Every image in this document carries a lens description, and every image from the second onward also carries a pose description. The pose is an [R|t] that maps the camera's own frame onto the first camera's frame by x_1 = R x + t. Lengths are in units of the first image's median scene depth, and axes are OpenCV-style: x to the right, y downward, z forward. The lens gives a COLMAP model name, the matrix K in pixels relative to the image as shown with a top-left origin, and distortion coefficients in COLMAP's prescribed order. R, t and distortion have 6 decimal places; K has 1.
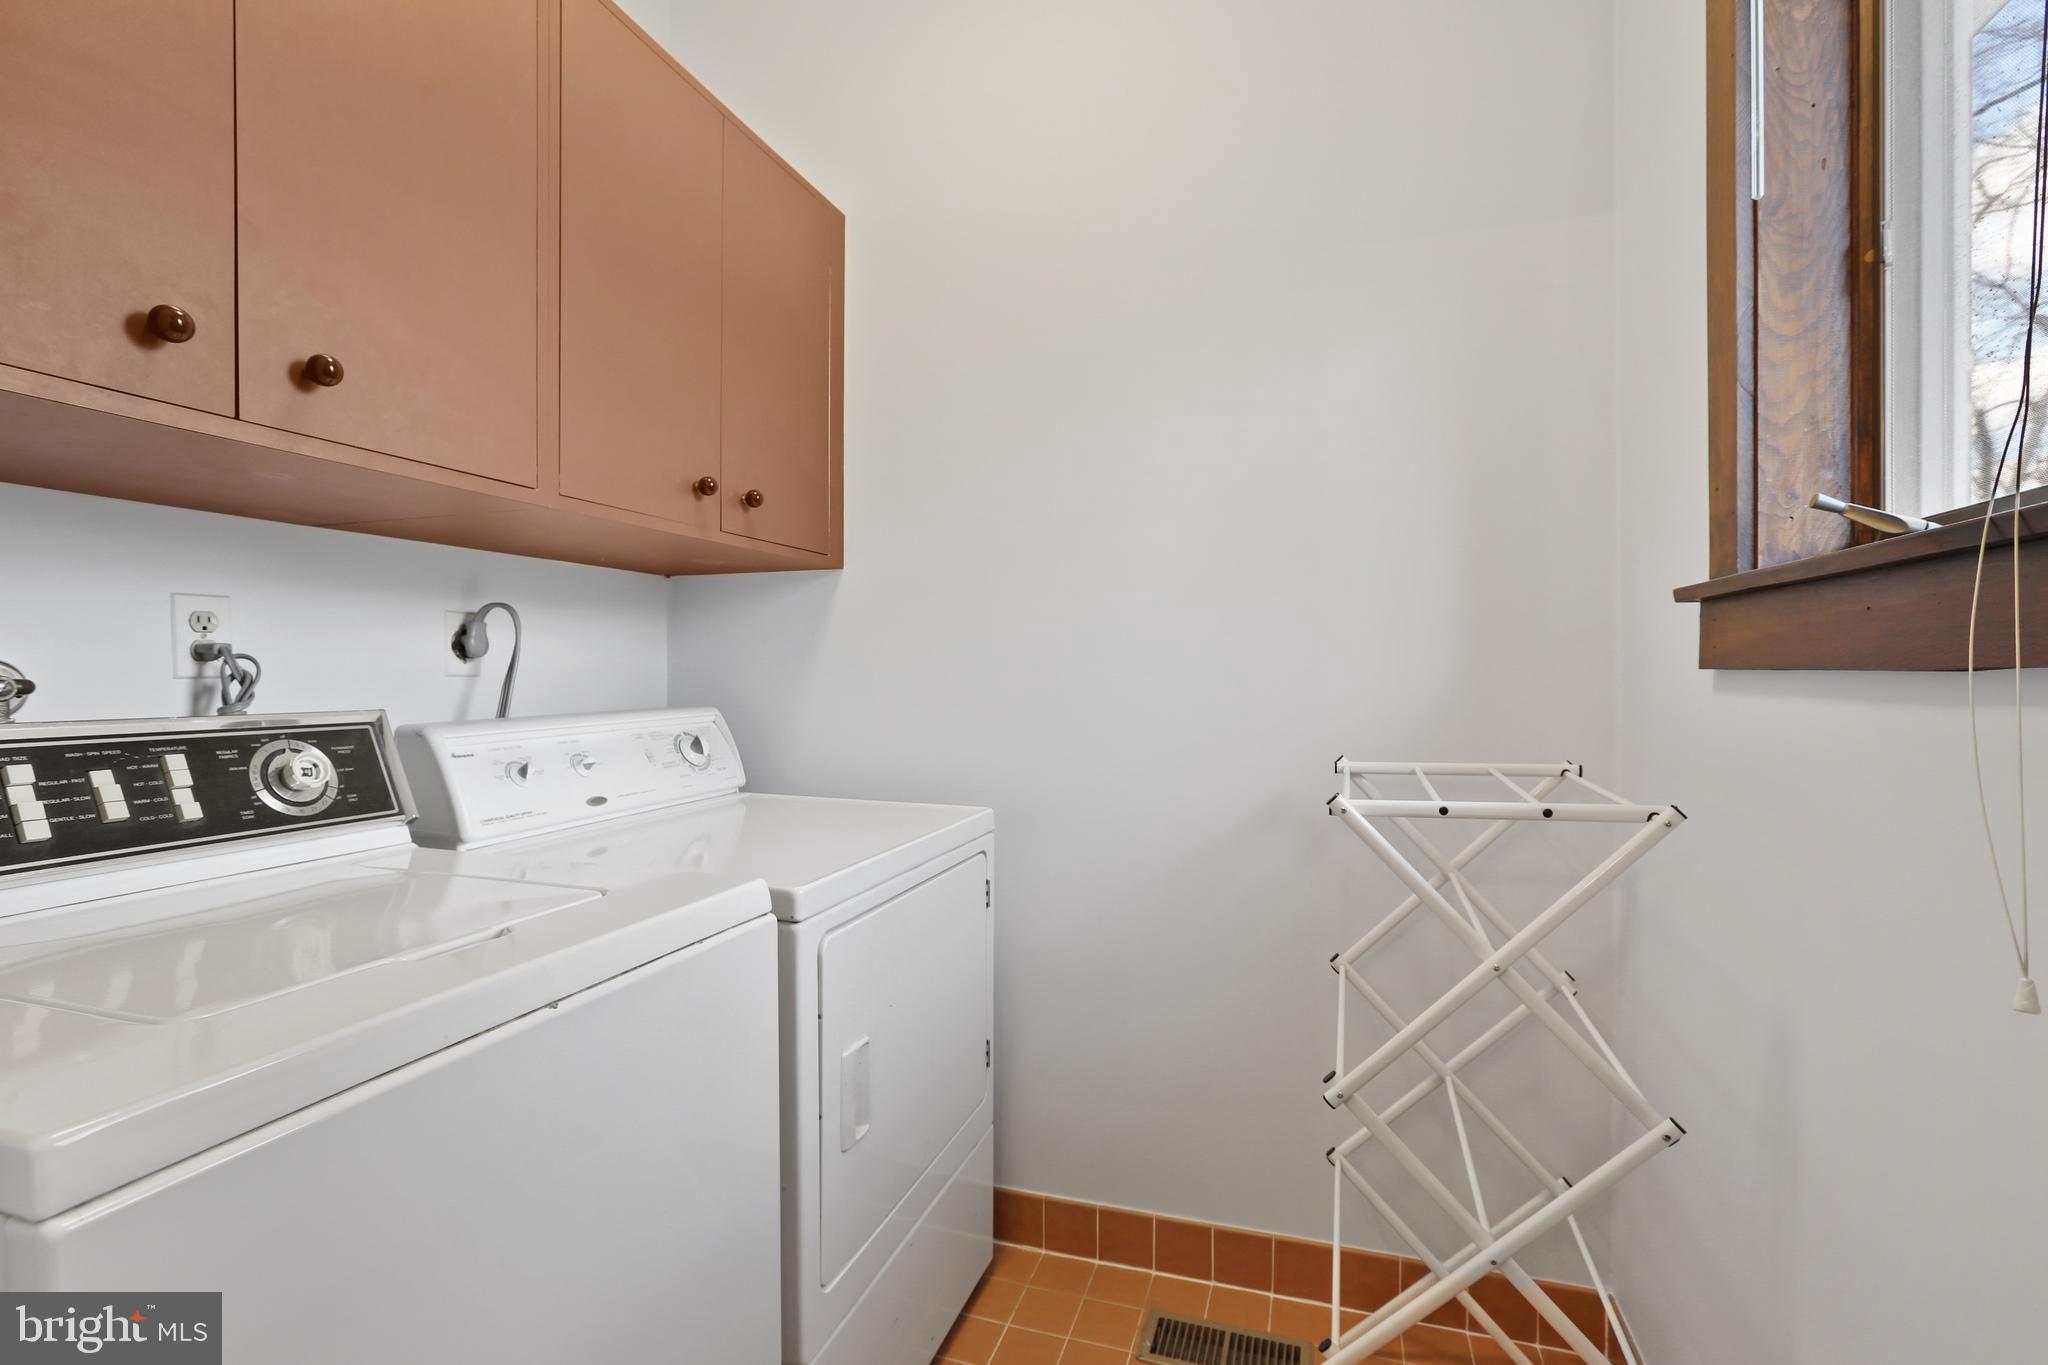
lens RADIAL K [[949.6, 0, 1018.0], [0, 949.6, 680.5], [0, 0, 1]] dist [-0.013606, 0.006035]
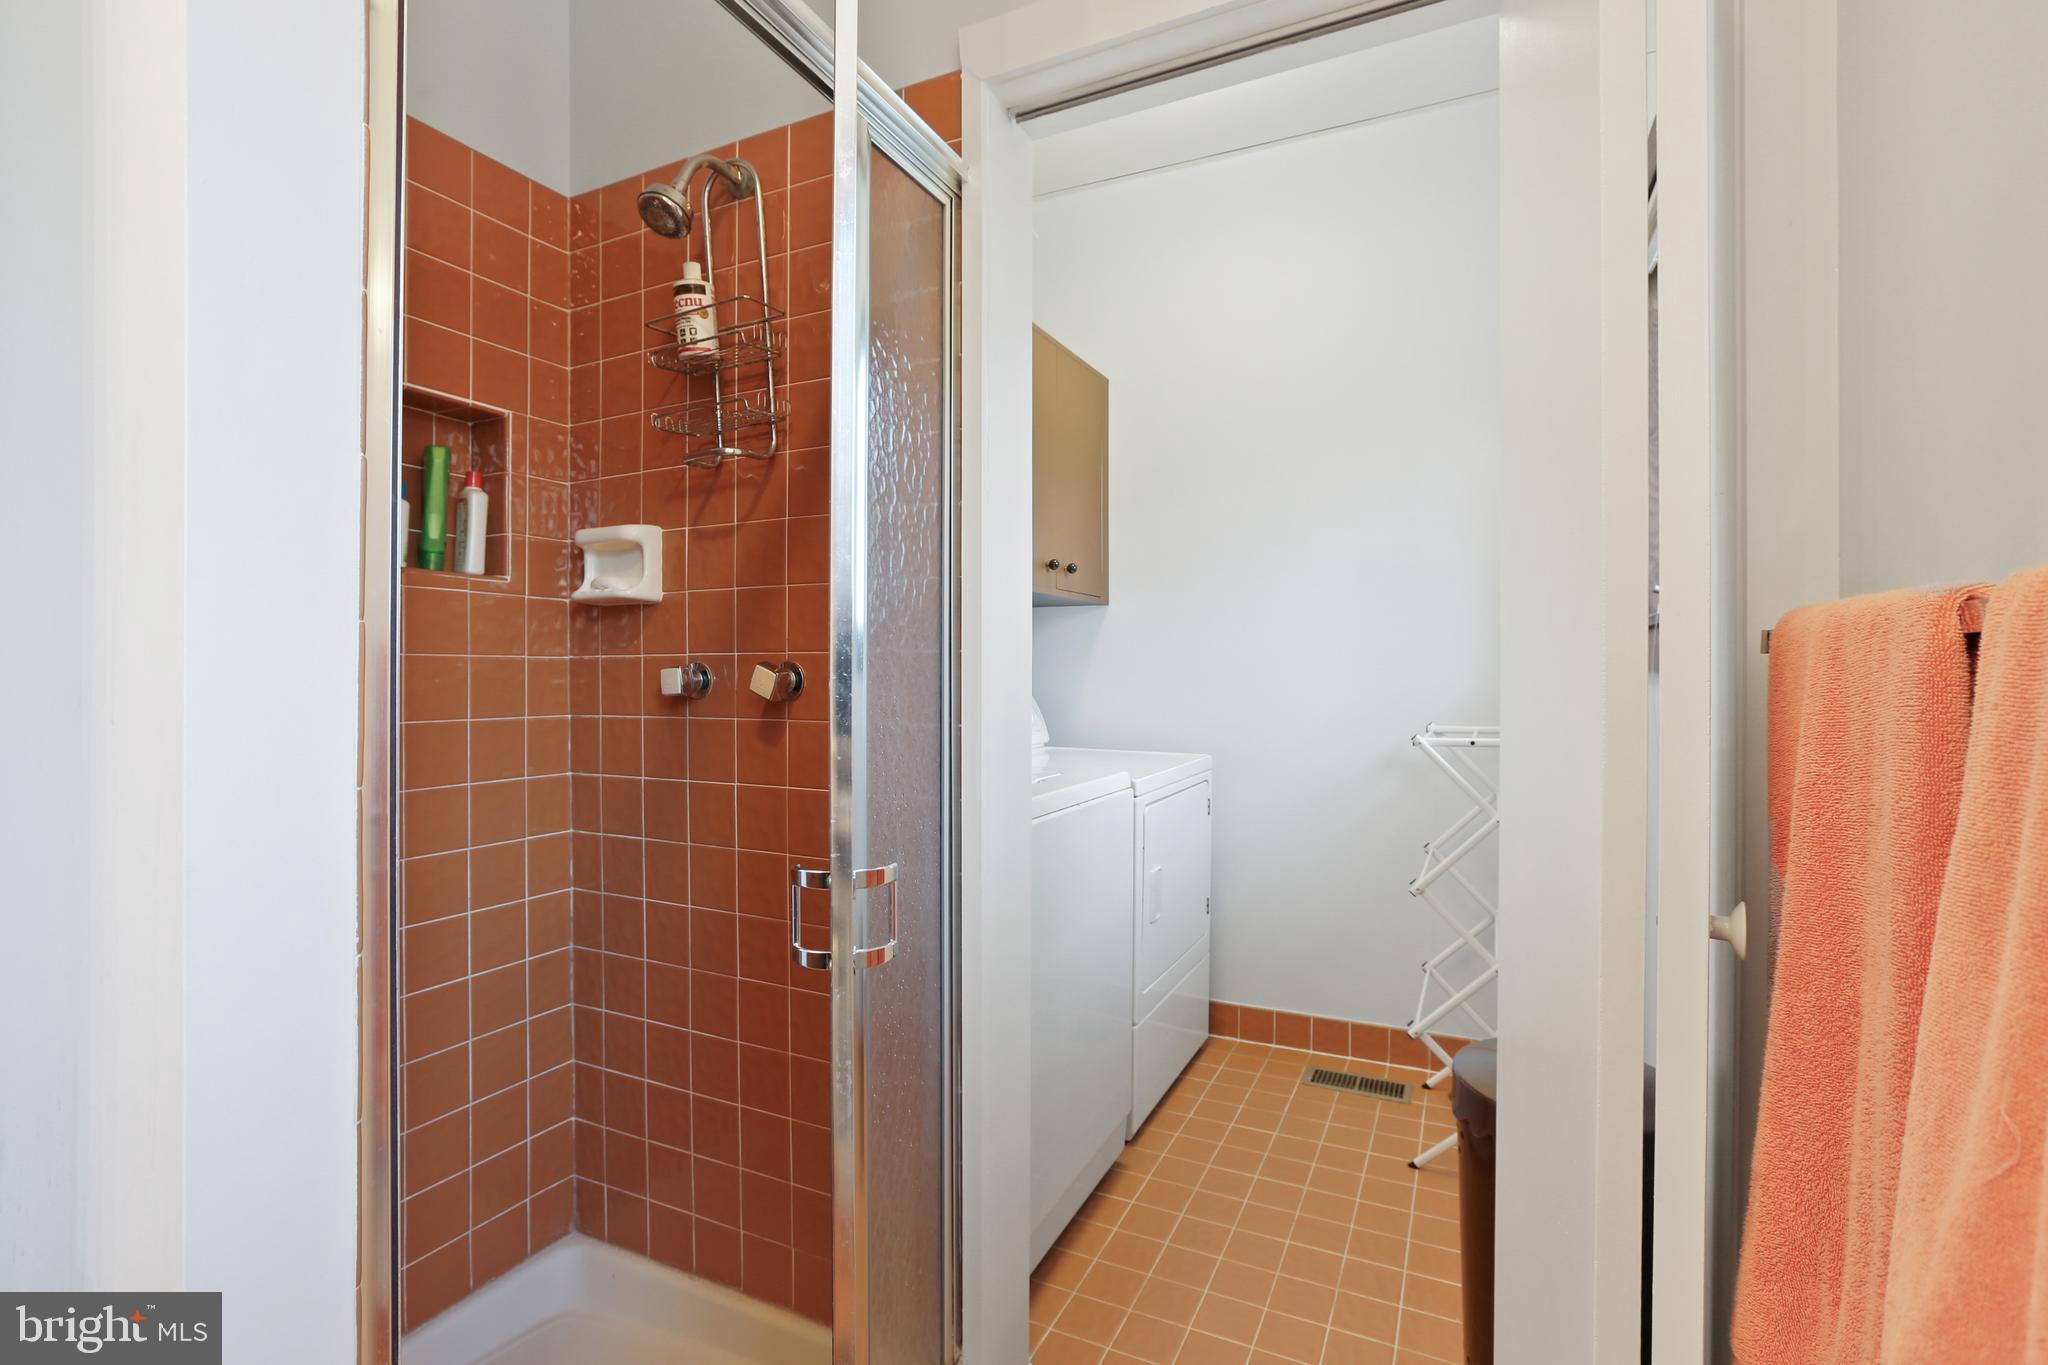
lens RADIAL K [[949.6, 0, 1031.2], [0, 949.6, 673.0], [0, 0, 1]] dist [-0.013606, 0.006035]
pose [[0.992761, 0.003420, -0.120062, -0.135719], [-0.004167, 0.999973, -0.005974, 0.005195], [0.120038, 0.006431, 0.992748, -0.643415]]
